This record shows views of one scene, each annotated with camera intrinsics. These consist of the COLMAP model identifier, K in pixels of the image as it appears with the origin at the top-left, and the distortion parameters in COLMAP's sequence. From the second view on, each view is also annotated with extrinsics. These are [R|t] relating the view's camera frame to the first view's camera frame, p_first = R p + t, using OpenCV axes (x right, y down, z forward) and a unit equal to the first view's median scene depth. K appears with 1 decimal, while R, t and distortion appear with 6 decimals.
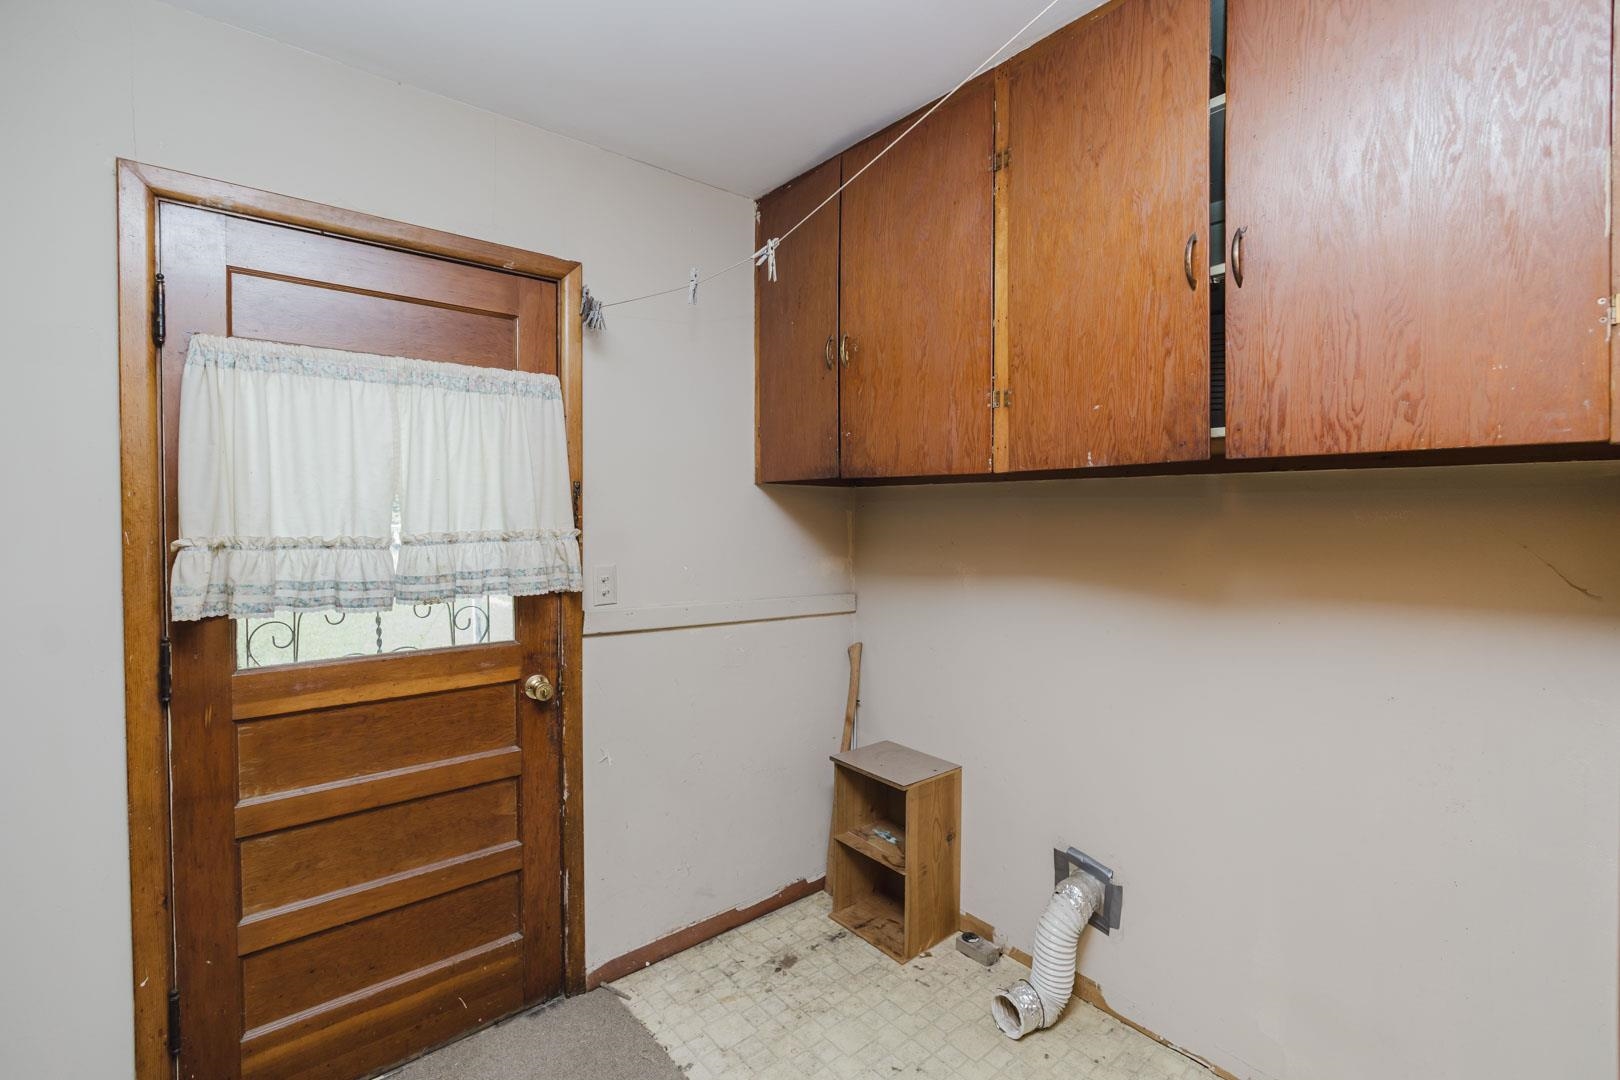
lens RADIAL K [[723.6, 0, 858.3], [0, 723.6, 538.5], [0, 0, 1]] dist [-0.000305, -0.000039]
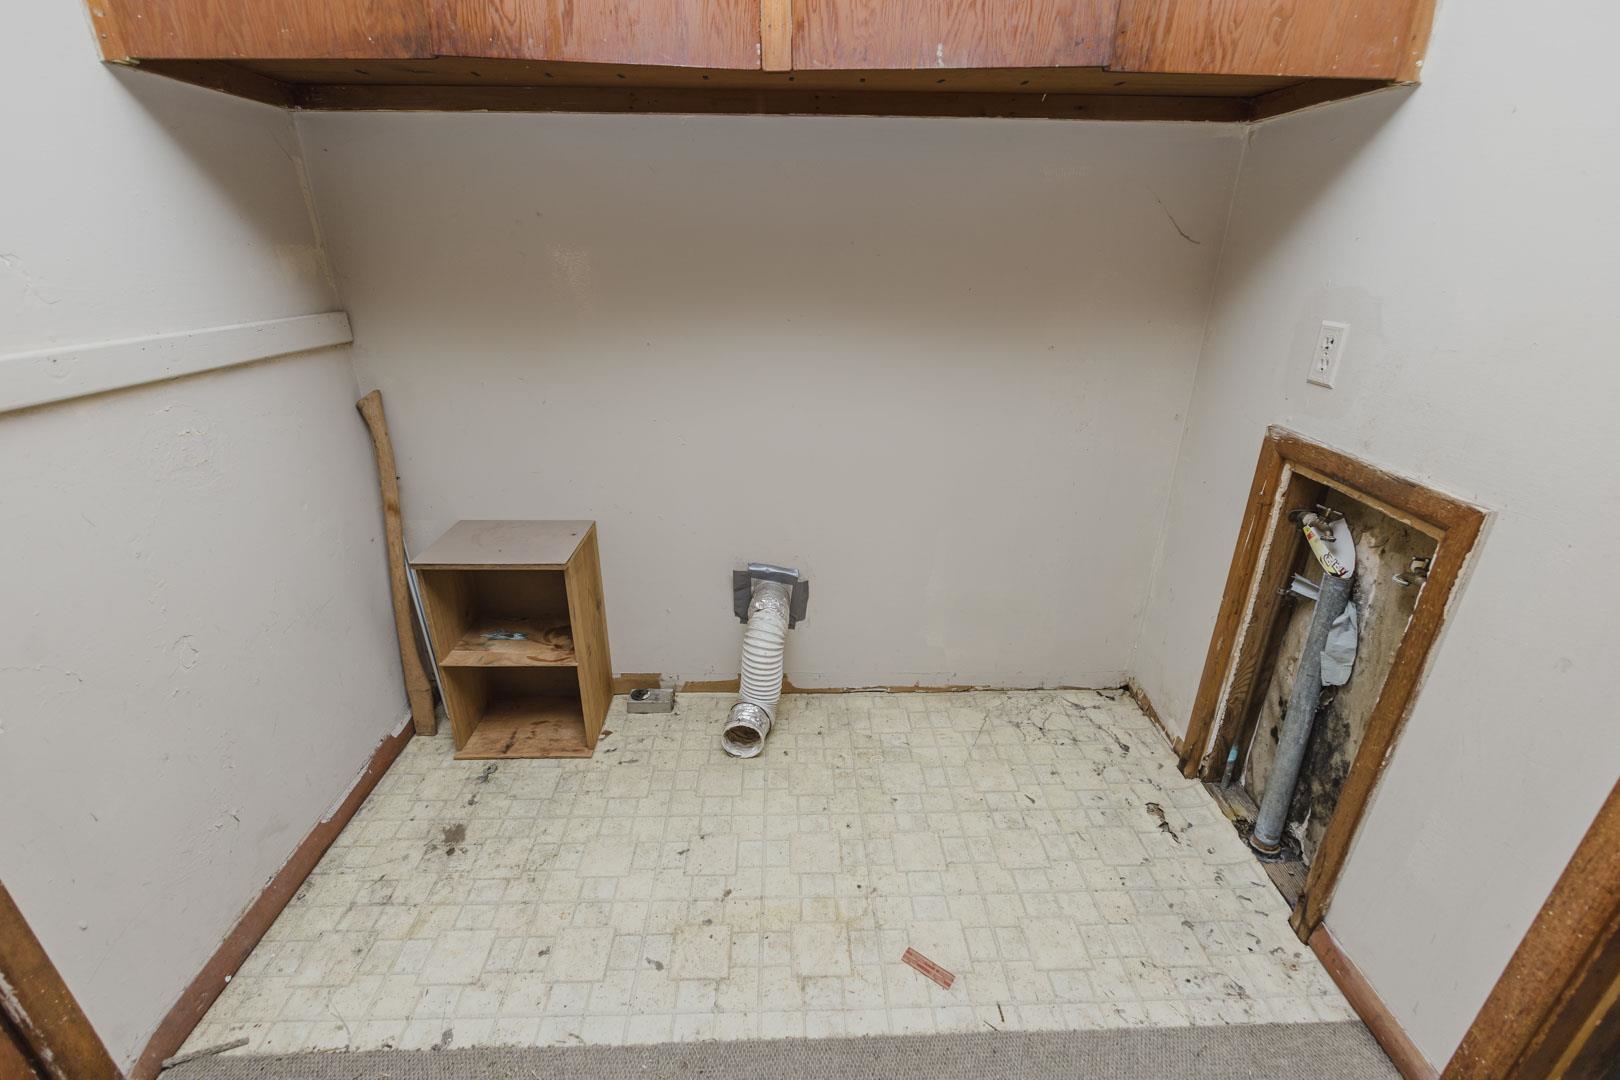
lens RADIAL K [[698.1, 0, 810.0], [0, 698.1, 540.0], [0, 0, 1]] dist [-0.004022, -0.000153]
pose [[0.647101, -0.302045, 0.700021, -0.283555], [0.021279, 0.924973, 0.379438, 0.051232], [-0.762107, -0.230639, 0.604978, 0.389801]]
